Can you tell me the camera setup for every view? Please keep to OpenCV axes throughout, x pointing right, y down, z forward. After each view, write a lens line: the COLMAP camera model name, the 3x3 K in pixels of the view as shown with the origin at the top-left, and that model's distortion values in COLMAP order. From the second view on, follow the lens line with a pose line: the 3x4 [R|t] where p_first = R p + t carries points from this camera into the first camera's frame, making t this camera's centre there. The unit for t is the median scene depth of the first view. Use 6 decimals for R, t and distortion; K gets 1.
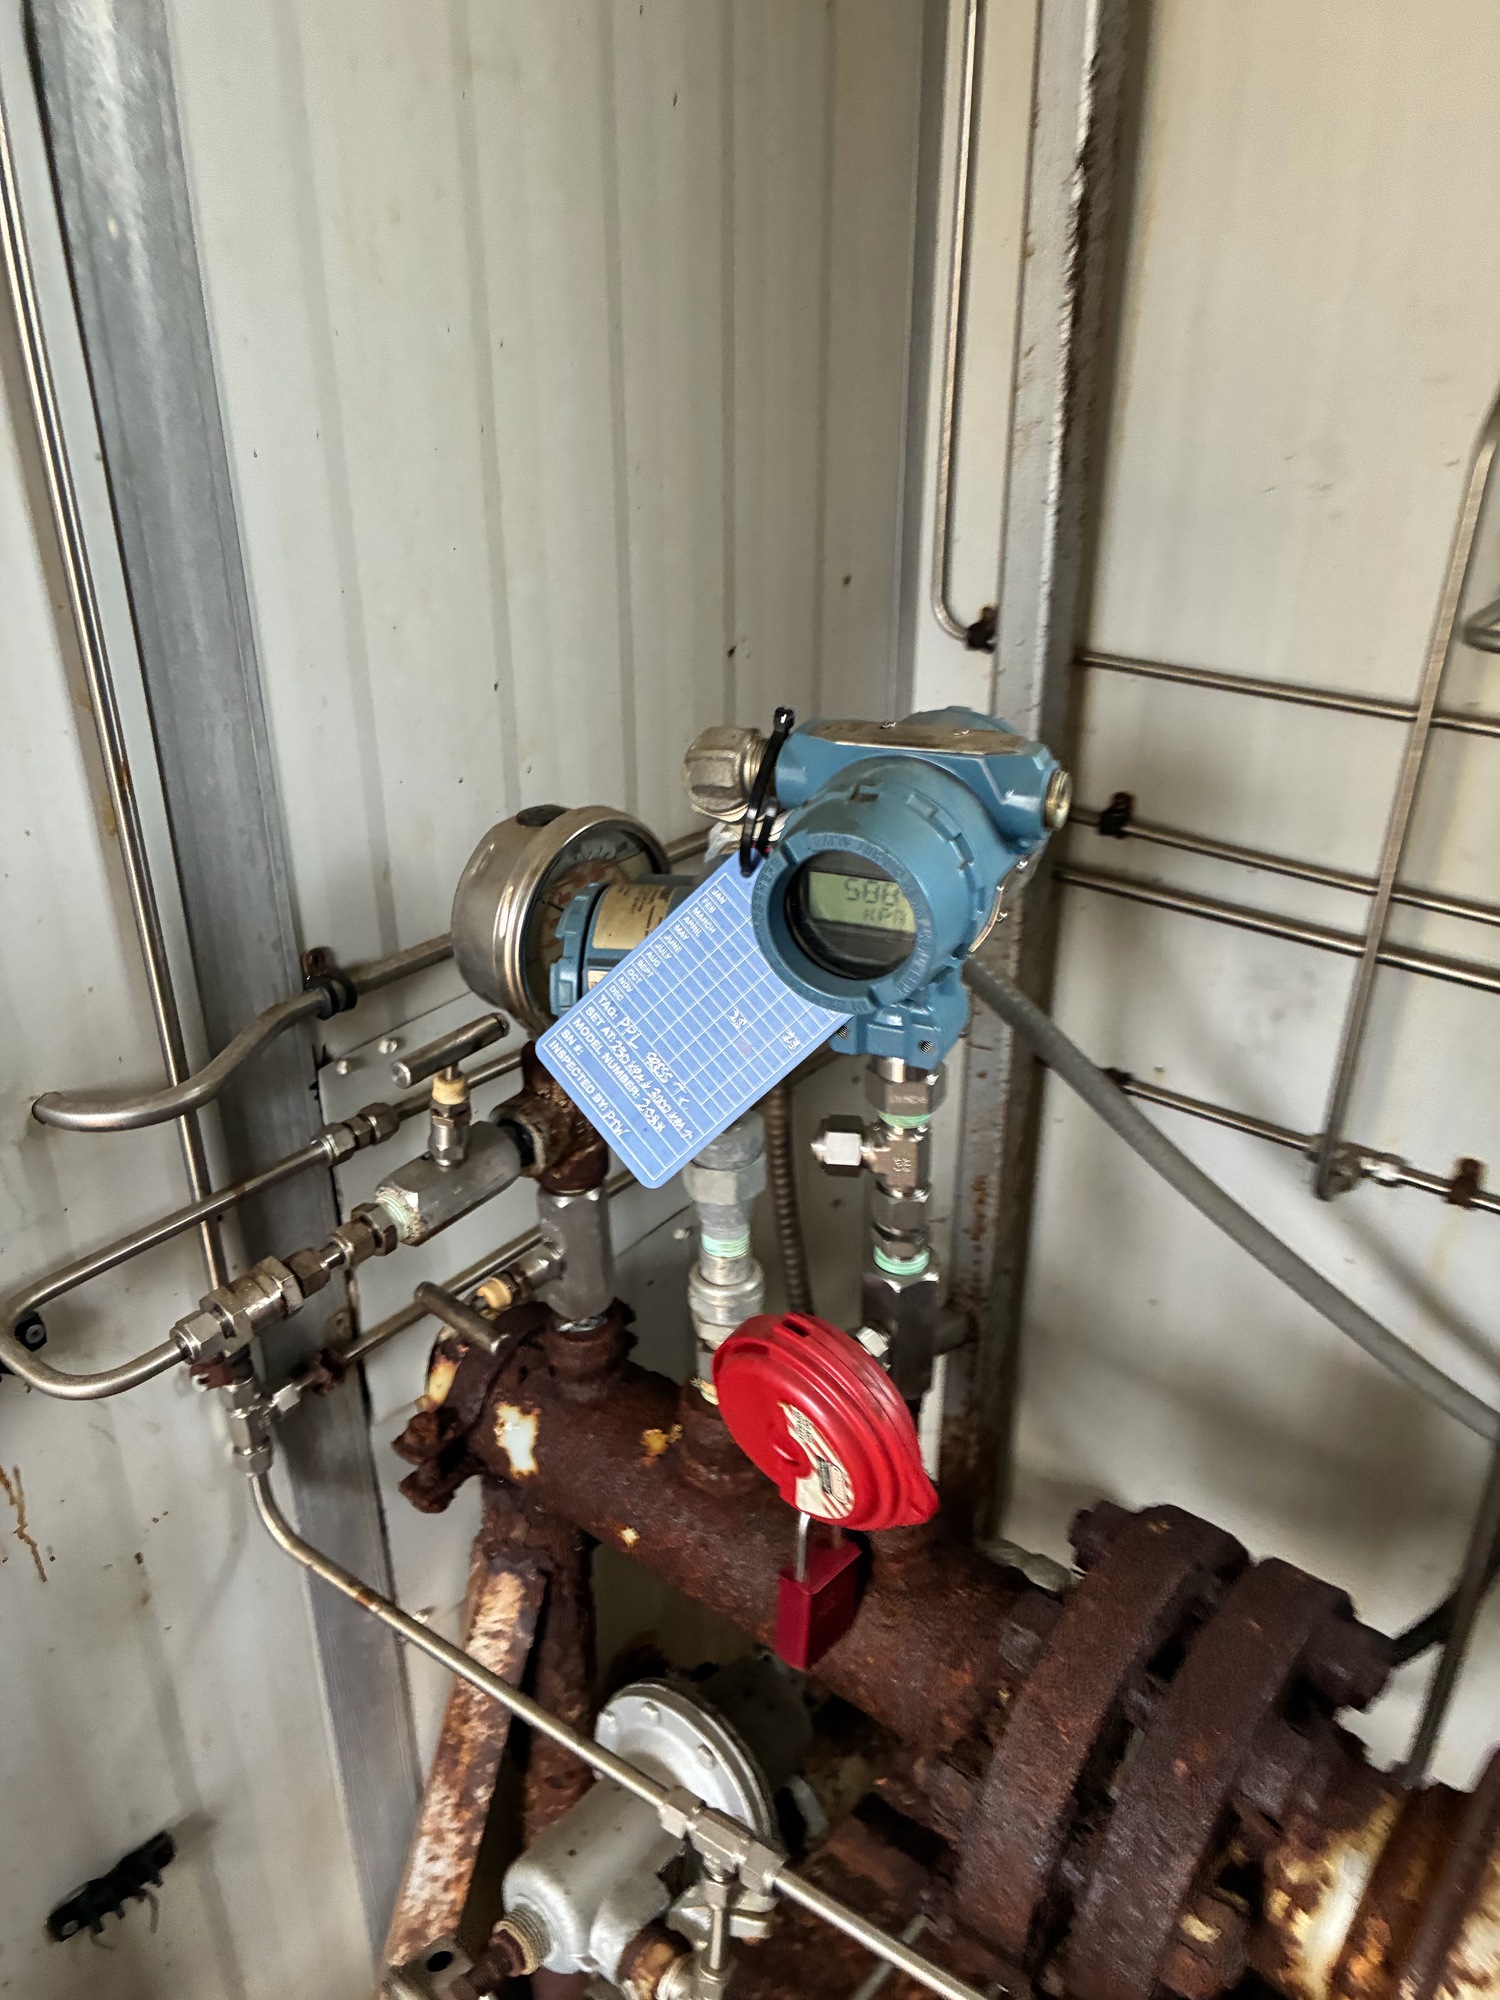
lens RADIAL K [[1515.5, 0, 752.3], [0, 1515.5, 1011.8], [0, 0, 1]] dist [0.046042, -0.065196]
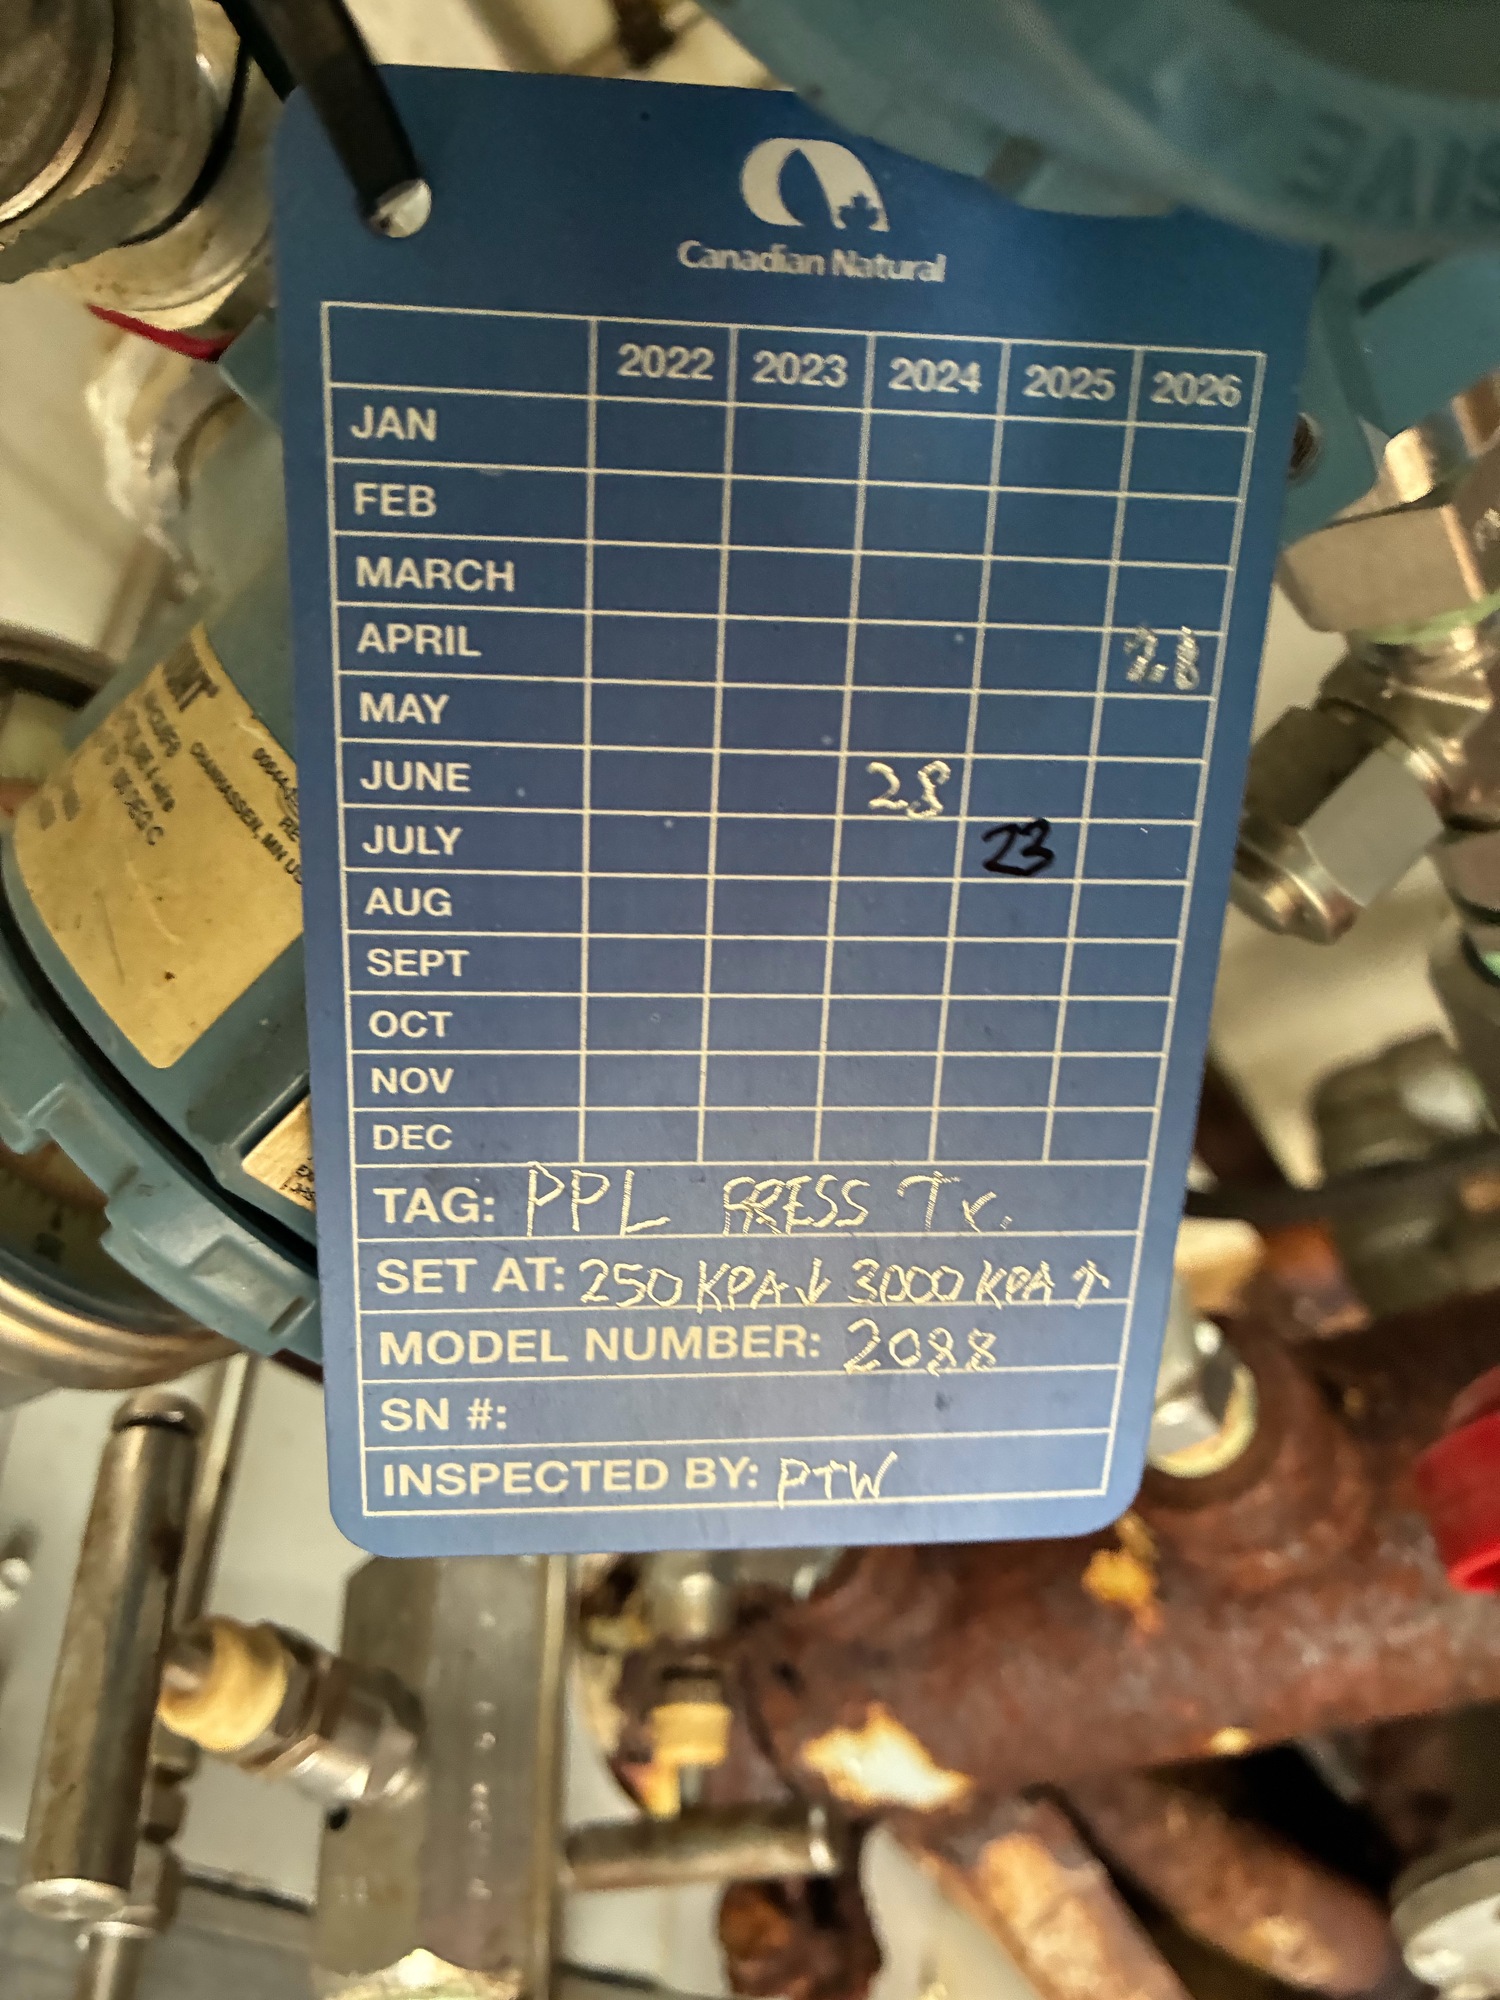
lens RADIAL K [[1515.5, 0, 752.3], [0, 1515.5, 1011.8], [0, 0, 1]] dist [0.046042, -0.065196]
pose [[0.635898, -0.764380, 0.106565, -0.067413], [0.723462, 0.638468, 0.262603, -0.045217], [-0.268767, -0.089893, 0.959001, 0.775076]]
